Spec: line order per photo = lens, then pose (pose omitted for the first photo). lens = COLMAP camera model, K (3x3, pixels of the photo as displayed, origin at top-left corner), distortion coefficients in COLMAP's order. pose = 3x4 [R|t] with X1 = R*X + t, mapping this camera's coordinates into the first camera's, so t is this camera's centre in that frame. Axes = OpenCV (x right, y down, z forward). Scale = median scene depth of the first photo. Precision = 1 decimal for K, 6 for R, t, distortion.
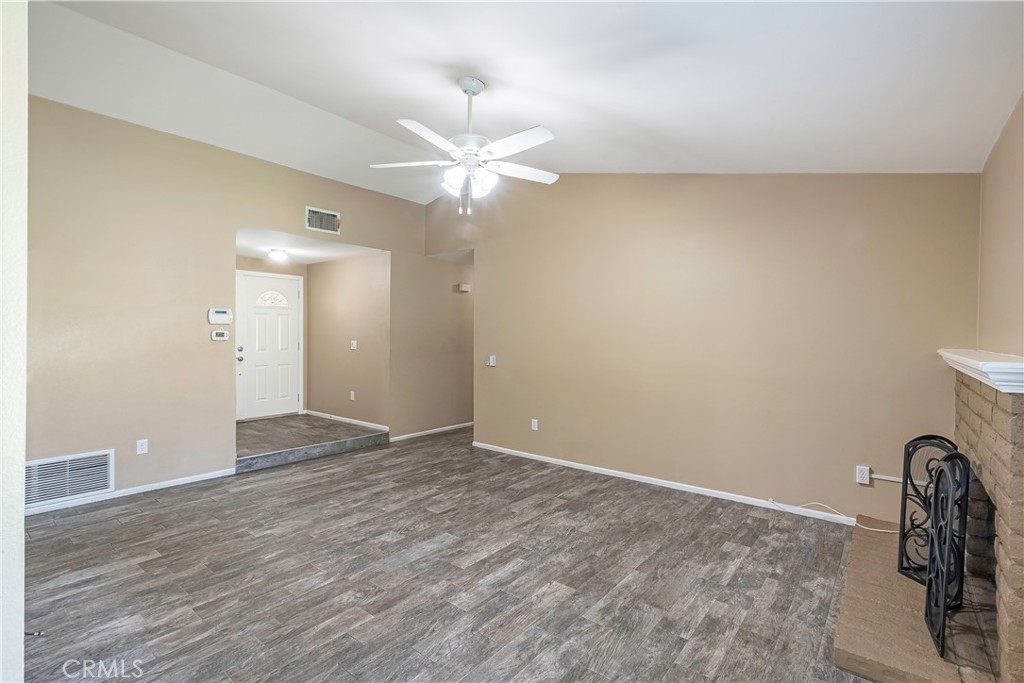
lens RADIAL K [[490.1, 0, 511.7], [0, 490.1, 341.5], [0, 0, 1]] dist [0.001208, 0.000036]
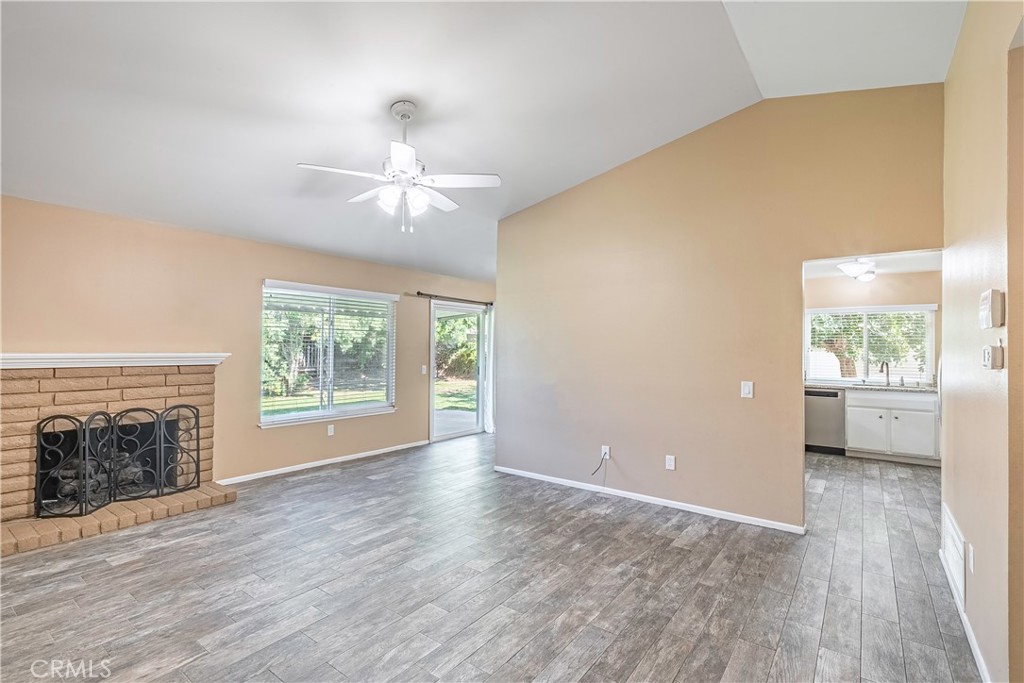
lens RADIAL K [[490.1, 0, 511.9], [0, 490.1, 344.5], [0, 0, 1]] dist [0.001208, 0.000036]
pose [[-0.999147, -0.016166, -0.038012, -0.279905], [-0.016426, 0.999844, 0.006557, -0.028115], [0.037900, 0.007175, -0.999256, 2.020127]]
